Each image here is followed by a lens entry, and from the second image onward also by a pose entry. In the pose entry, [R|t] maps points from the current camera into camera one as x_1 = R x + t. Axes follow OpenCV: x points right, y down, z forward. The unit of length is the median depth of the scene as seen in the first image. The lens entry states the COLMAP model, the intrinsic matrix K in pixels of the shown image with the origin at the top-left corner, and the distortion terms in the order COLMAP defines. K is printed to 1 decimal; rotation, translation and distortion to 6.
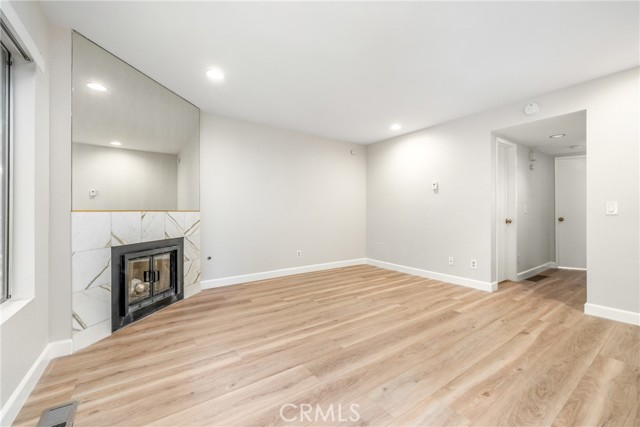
lens RADIAL K [[260.7, 0, 320.1], [0, 260.7, 212.2], [0, 0, 1]] dist [-0.001216, -0.000451]
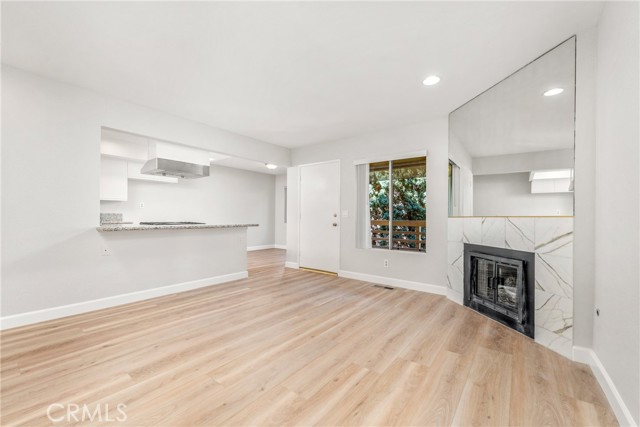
lens RADIAL K [[260.7, 0, 319.7], [0, 260.7, 217.2], [0, 0, 1]] dist [-0.001216, -0.000451]
pose [[-0.953342, -0.009228, -0.301752, 0.310134], [-0.008574, 0.999957, -0.003492, 0.006718], [0.301771, -0.000741, -0.953380, 1.848228]]
